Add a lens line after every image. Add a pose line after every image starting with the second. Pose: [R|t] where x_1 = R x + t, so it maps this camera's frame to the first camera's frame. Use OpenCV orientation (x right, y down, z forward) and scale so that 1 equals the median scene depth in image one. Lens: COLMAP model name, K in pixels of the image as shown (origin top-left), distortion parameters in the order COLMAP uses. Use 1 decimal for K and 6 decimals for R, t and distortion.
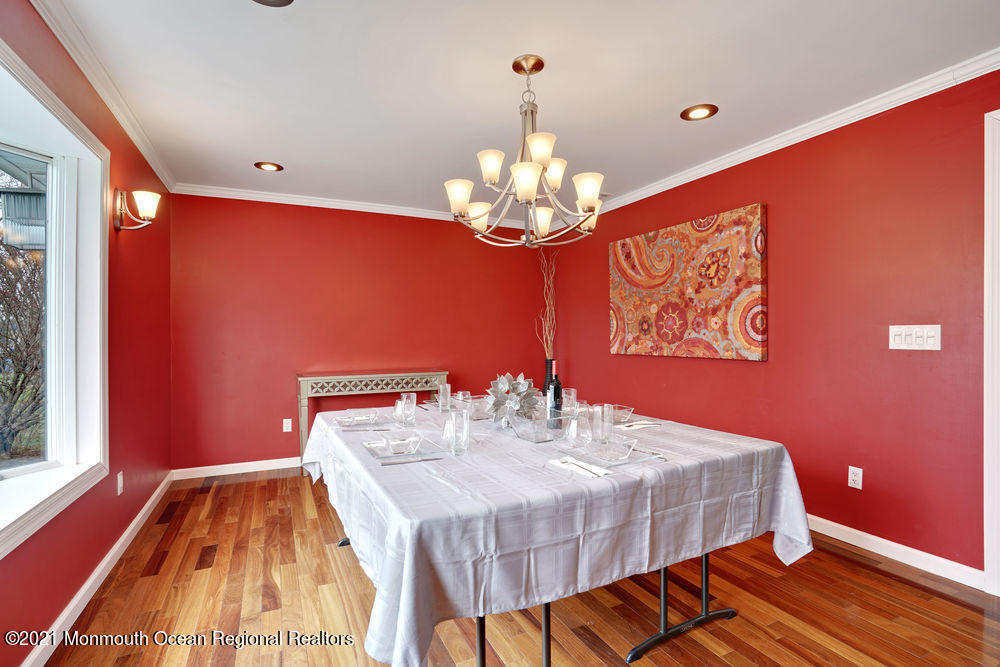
lens RADIAL K [[466.5, 0, 500.1], [0, 466.5, 337.2], [0, 0, 1]] dist [-0.059536, 0.021192]
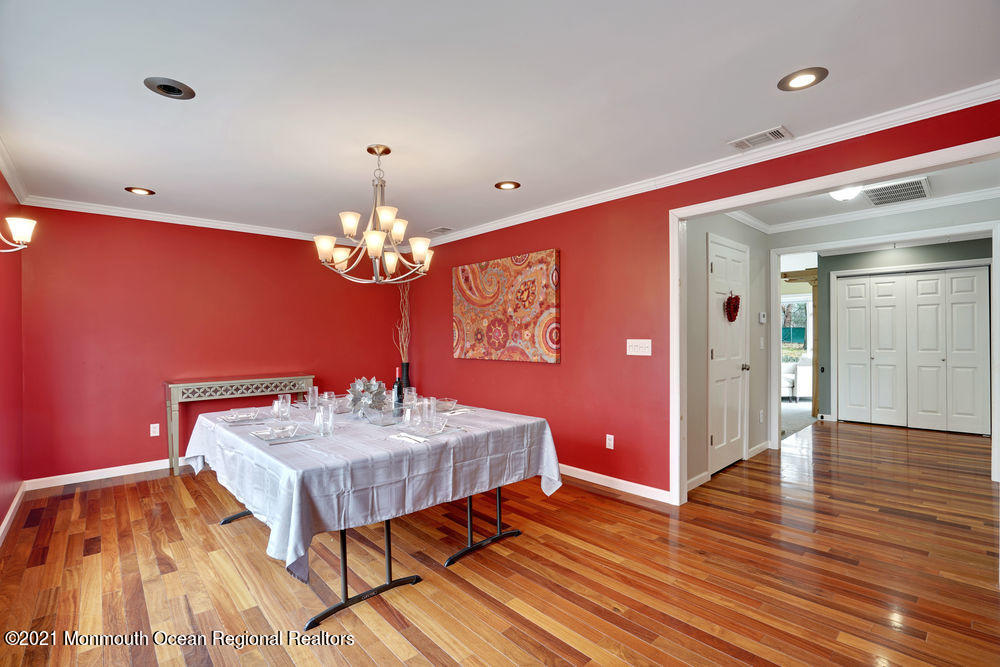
lens RADIAL K [[466.5, 0, 500.1], [0, 466.5, 337.2], [0, 0, 1]] dist [-0.059536, 0.021192]
pose [[0.960973, -0.003519, 0.276618, 0.025765], [0.002683, 0.999991, 0.003402, -0.041228], [-0.276628, -0.002527, 0.960974, -0.390622]]
